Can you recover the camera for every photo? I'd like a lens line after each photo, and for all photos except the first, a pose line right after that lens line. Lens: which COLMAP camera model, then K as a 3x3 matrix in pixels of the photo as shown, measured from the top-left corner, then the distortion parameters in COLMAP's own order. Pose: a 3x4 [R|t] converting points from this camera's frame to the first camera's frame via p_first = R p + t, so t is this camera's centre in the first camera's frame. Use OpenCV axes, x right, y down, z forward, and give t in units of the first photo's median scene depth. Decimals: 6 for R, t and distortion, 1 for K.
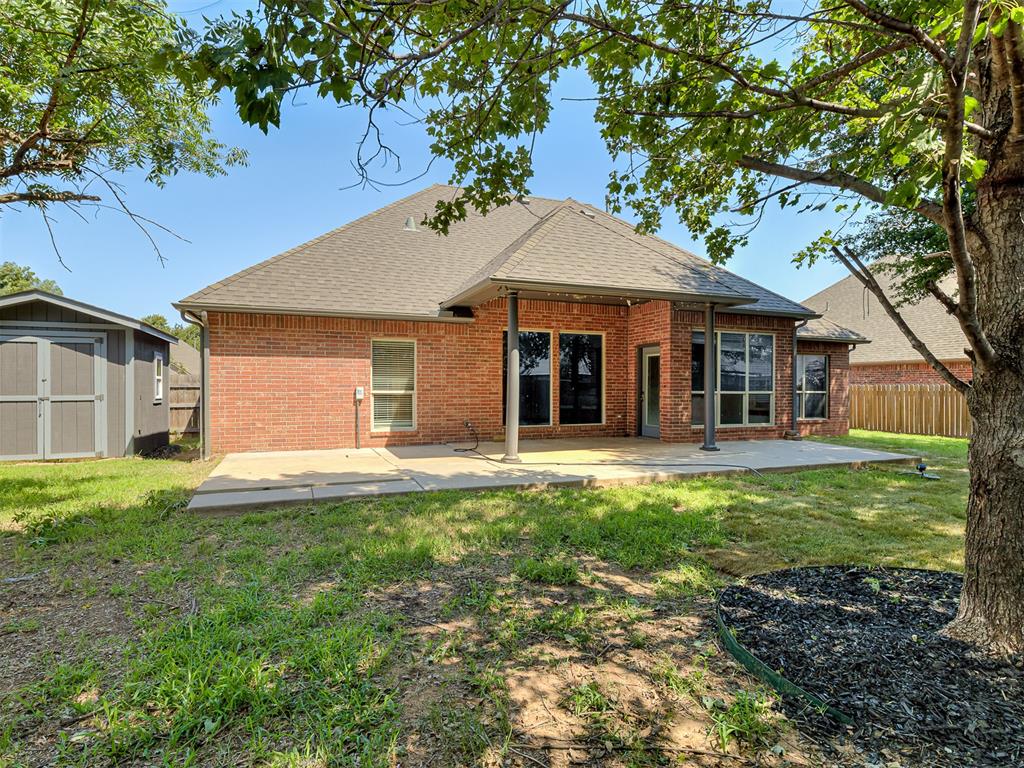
lens RADIAL K [[535.8, 0, 512.8], [0, 535.8, 395.4], [0, 0, 1]] dist [0.000092, 0.000099]
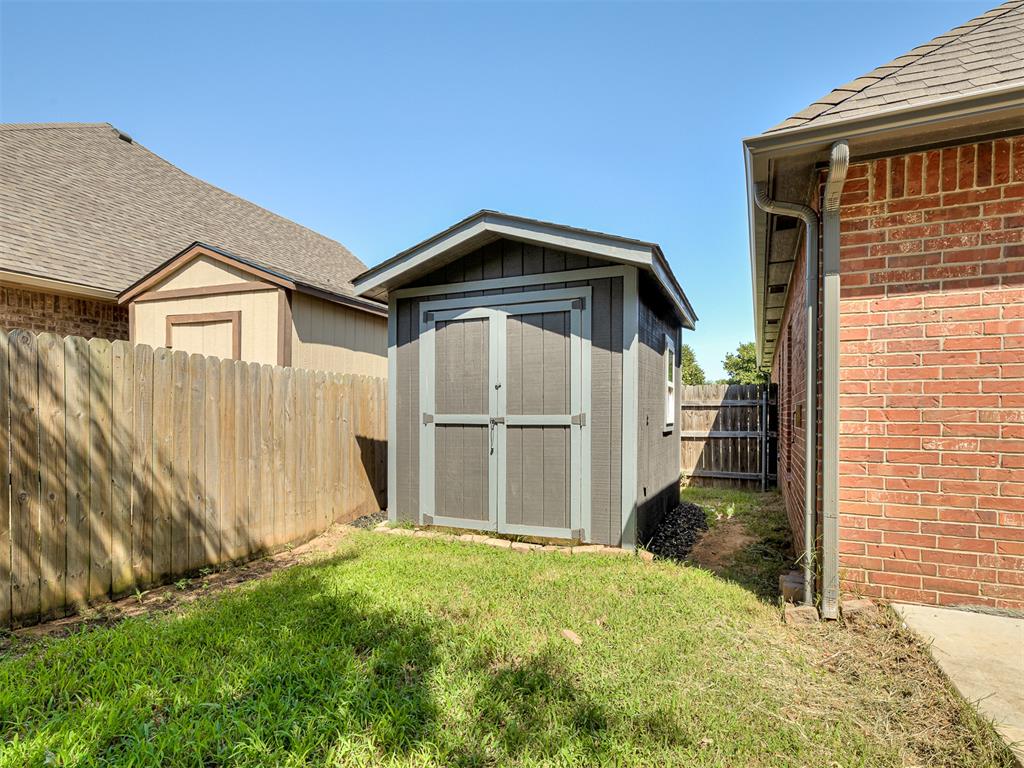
lens RADIAL K [[535.8, 0, 512.8], [0, 535.8, 395.4], [0, 0, 1]] dist [0.000092, 0.000099]
pose [[0.690848, -0.019499, -0.722737, -0.459318], [-0.014424, 0.999066, -0.040742, 0.002397], [0.722856, 0.038571, 0.689921, 0.619051]]
